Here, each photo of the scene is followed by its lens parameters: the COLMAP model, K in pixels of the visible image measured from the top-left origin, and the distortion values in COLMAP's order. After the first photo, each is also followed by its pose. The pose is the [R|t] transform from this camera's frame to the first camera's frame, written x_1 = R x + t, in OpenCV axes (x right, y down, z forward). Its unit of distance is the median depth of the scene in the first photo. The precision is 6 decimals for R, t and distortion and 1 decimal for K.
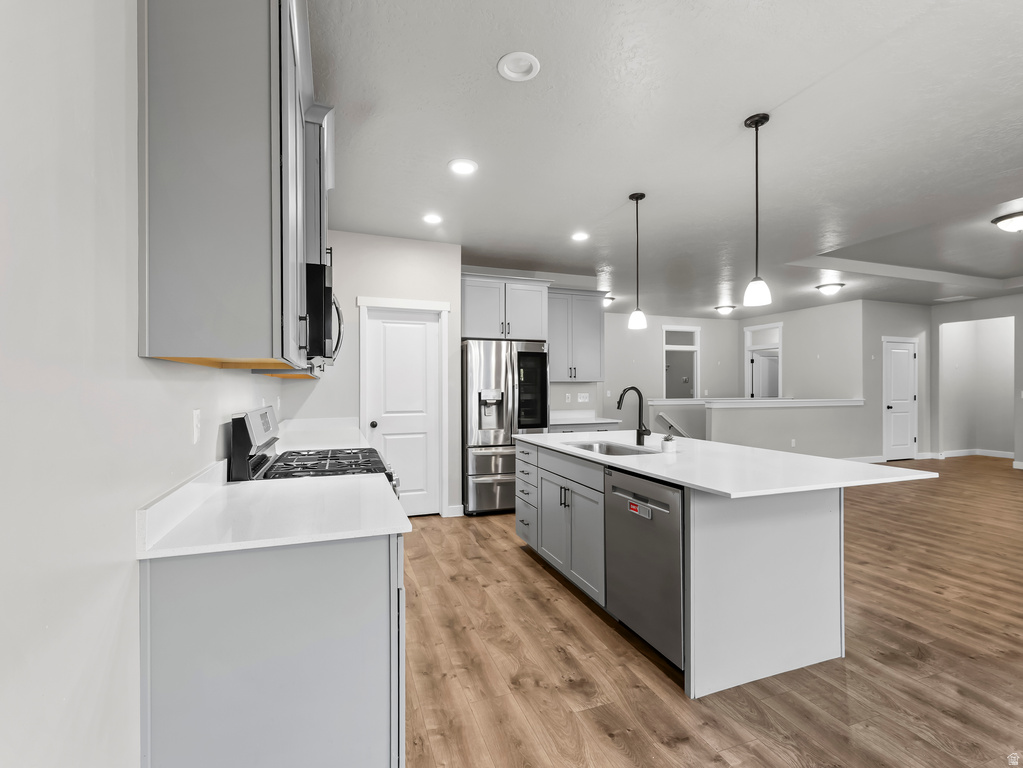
lens RADIAL K [[474.0, 0, 513.4], [0, 474.0, 387.6], [0, 0, 1]] dist [0.001491, 0.000220]
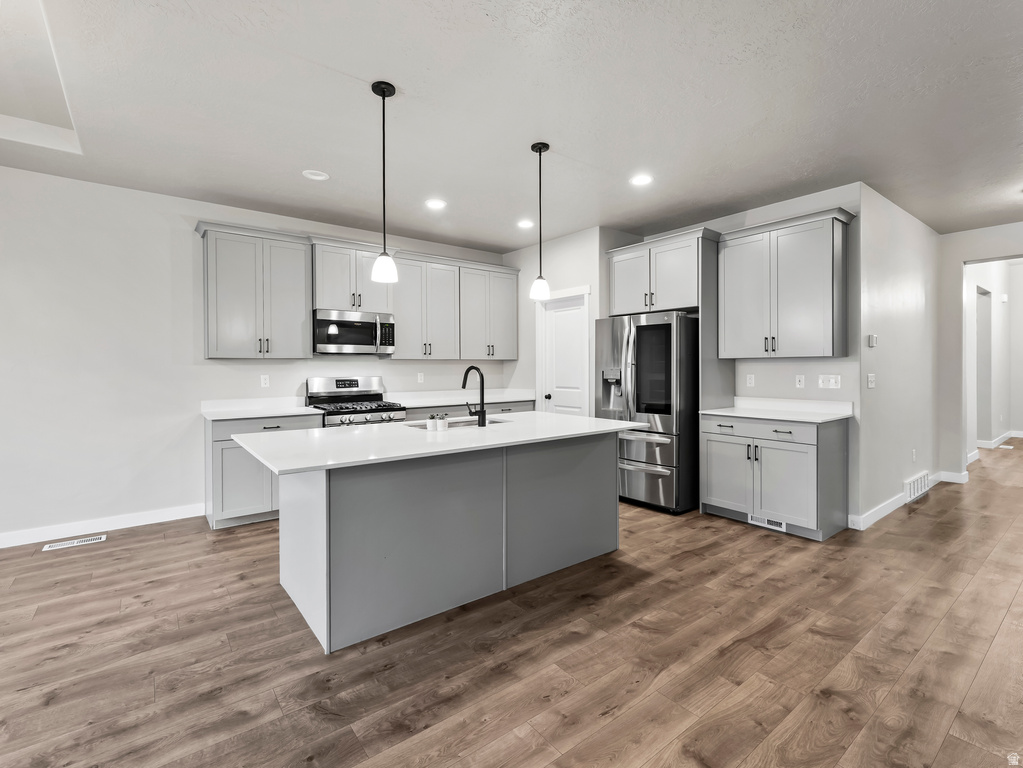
lens RADIAL K [[474.0, 0, 507.8], [0, 474.0, 379.5], [0, 0, 1]] dist [0.001491, 0.000220]
pose [[0.299156, 0.027612, -0.953805, 1.819416], [0.003137, 0.999547, 0.029921, -0.005927], [0.954199, -0.011943, 0.298934, 1.151574]]
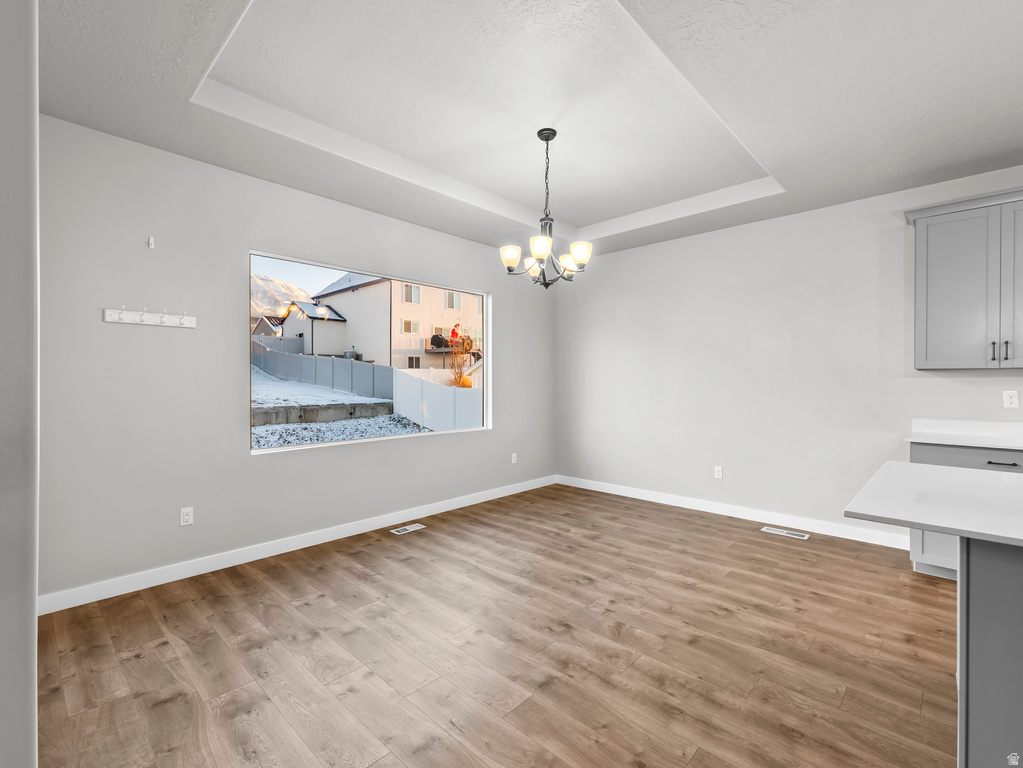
lens RADIAL K [[474.0, 0, 512.4], [0, 474.0, 379.5], [0, 0, 1]] dist [0.001491, 0.000220]
pose [[-0.893428, -0.000302, -0.449207, 1.619922], [-0.000950, 0.999999, 0.001217, -0.002333], [0.449206, 0.001514, -0.893427, 1.395794]]
